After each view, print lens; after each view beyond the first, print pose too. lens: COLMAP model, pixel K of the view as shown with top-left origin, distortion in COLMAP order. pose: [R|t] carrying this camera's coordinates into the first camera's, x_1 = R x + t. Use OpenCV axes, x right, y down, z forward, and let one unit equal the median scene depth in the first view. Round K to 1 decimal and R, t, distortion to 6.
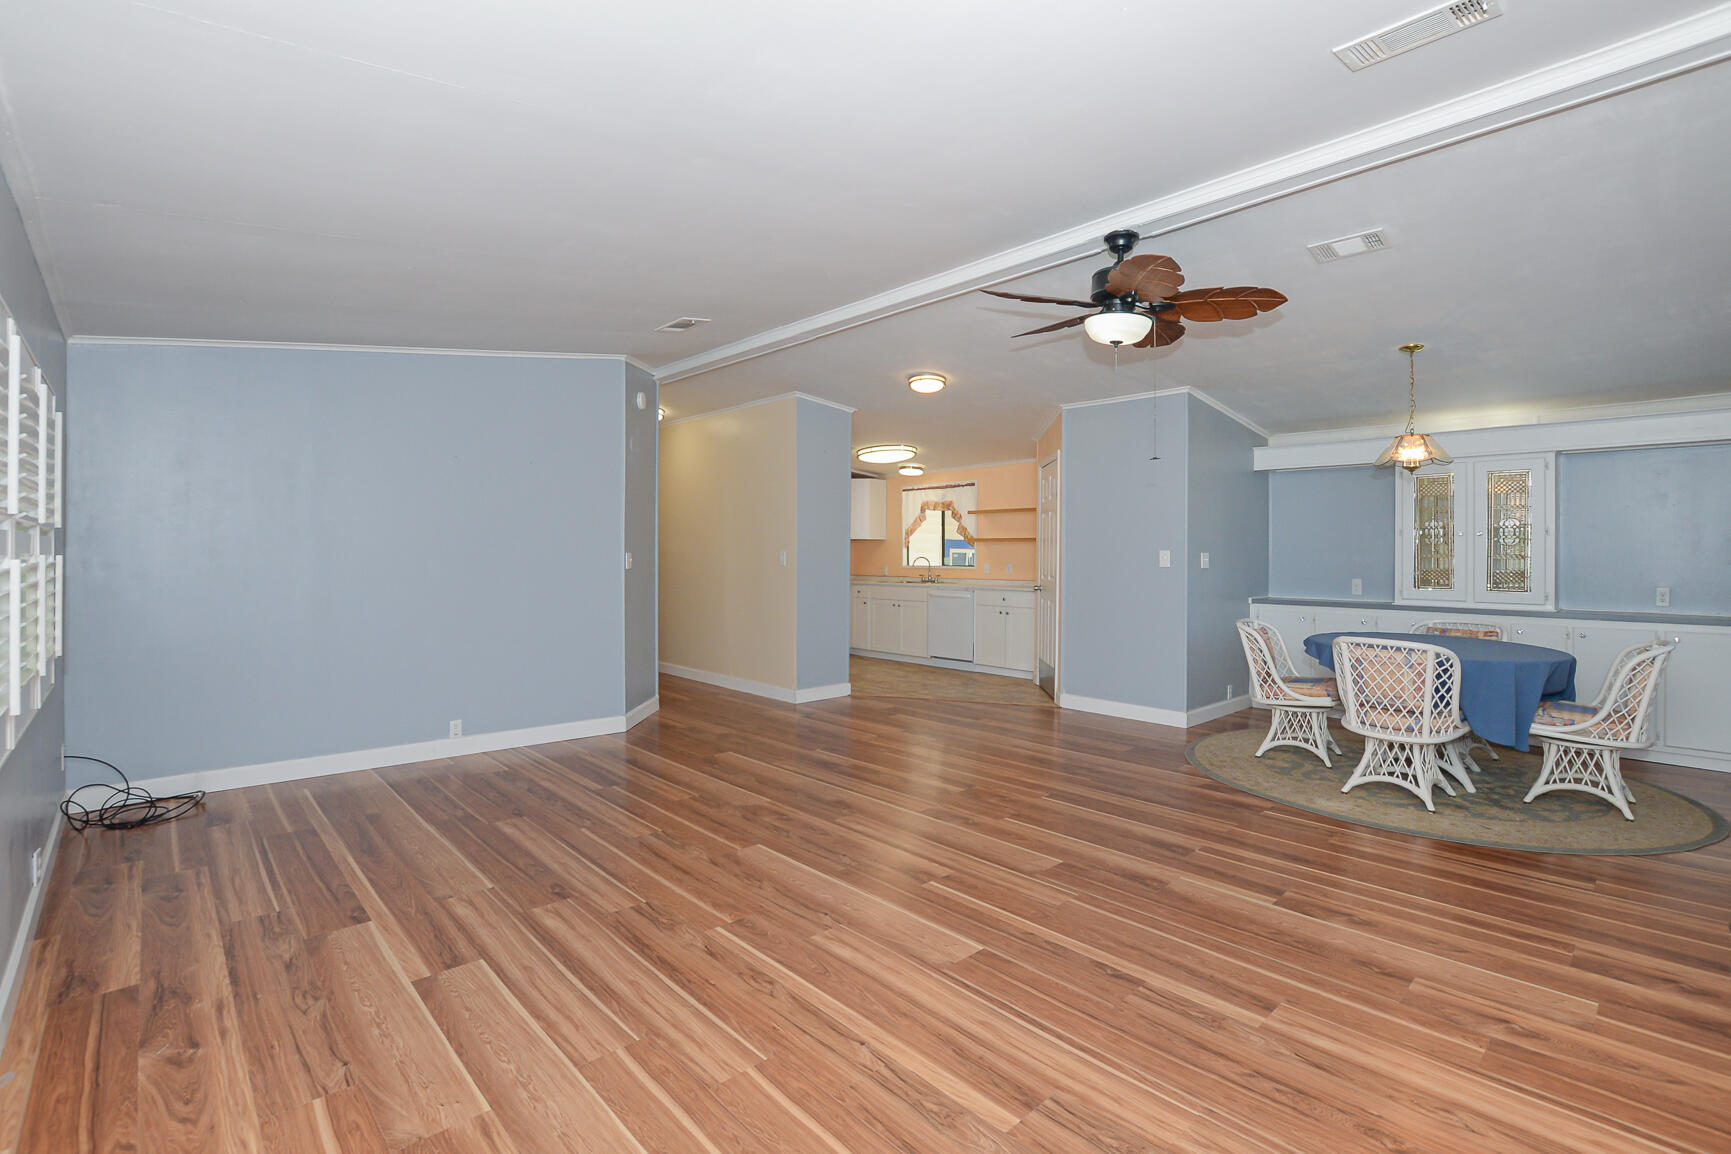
lens RADIAL K [[778.3, 0, 858.7], [0, 778.3, 569.7], [0, 0, 1]] dist [-0.022745, 0.001964]
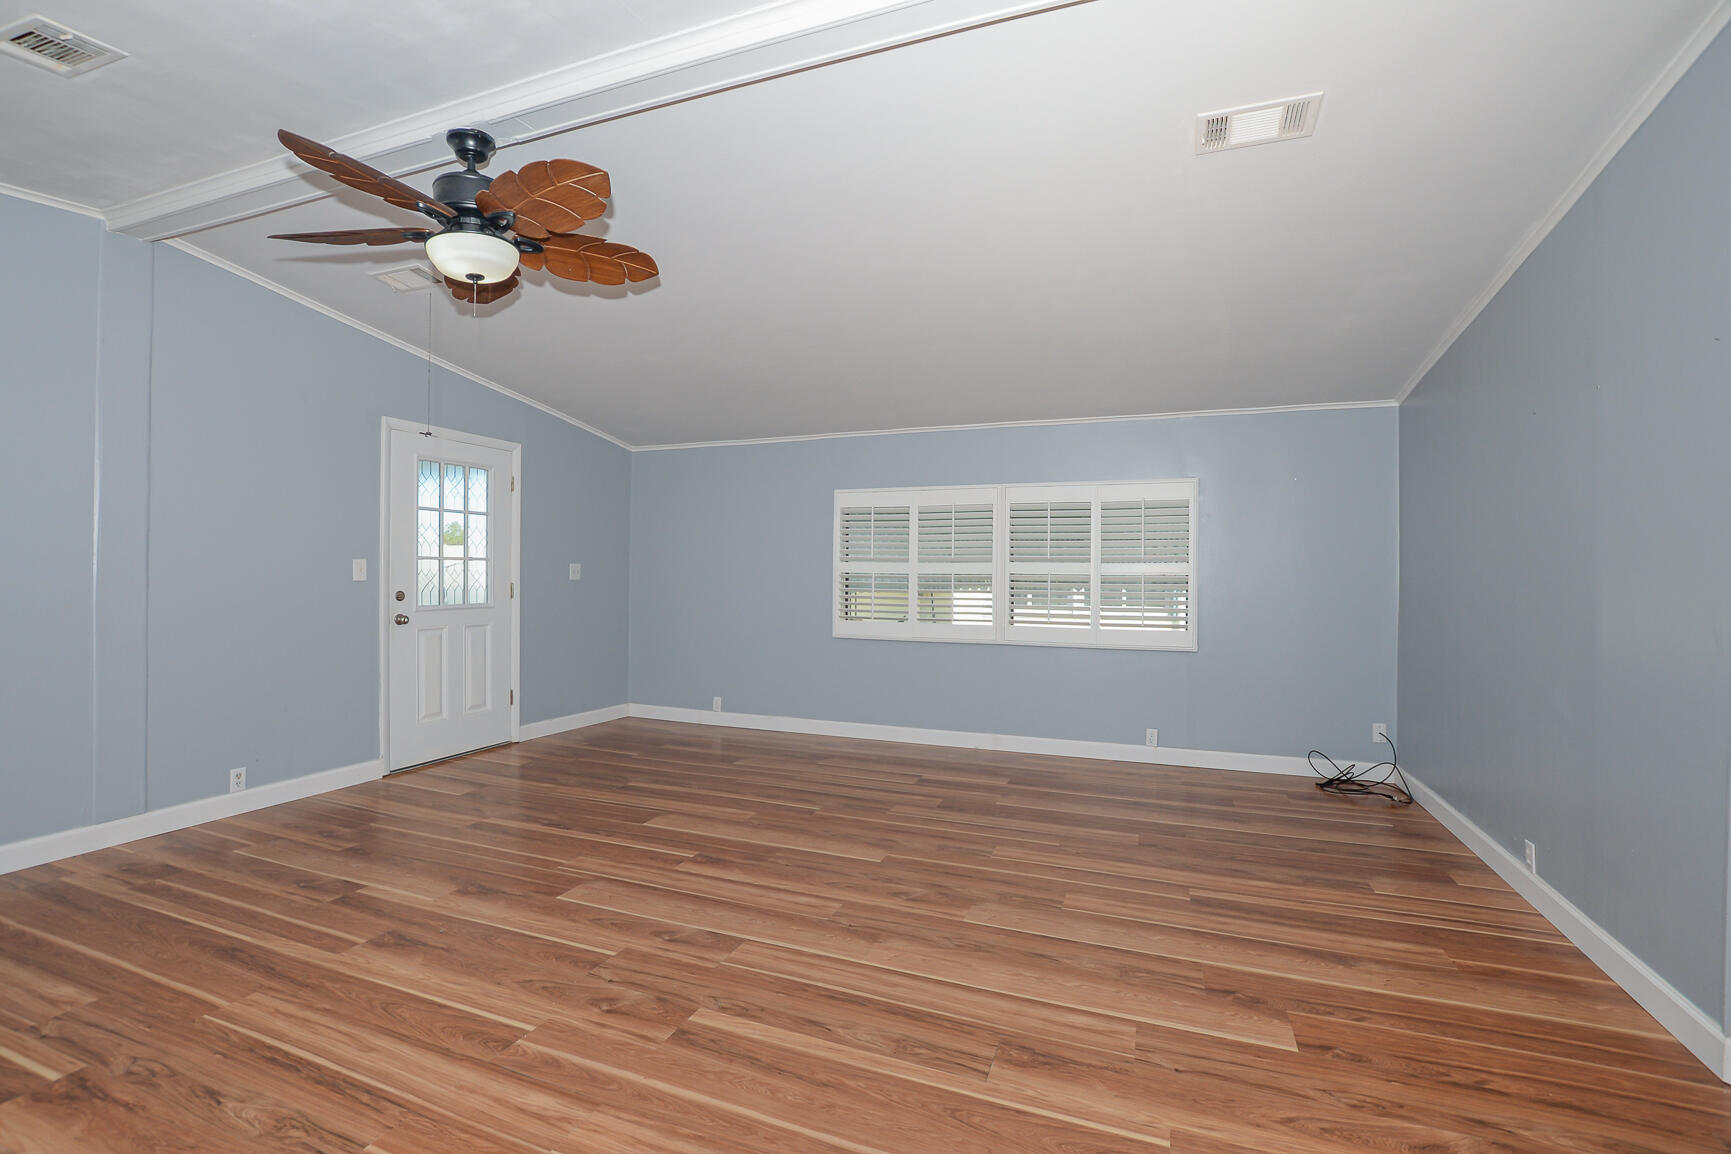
lens RADIAL K [[778.3, 0, 866.2], [0, 778.3, 574.5], [0, 0, 1]] dist [-0.022745, 0.001964]
pose [[-0.900410, -0.014730, -0.434793, 0.323011], [-0.020326, 0.999760, 0.008223, -0.017666], [0.434568, 0.016241, -0.900493, 1.894116]]
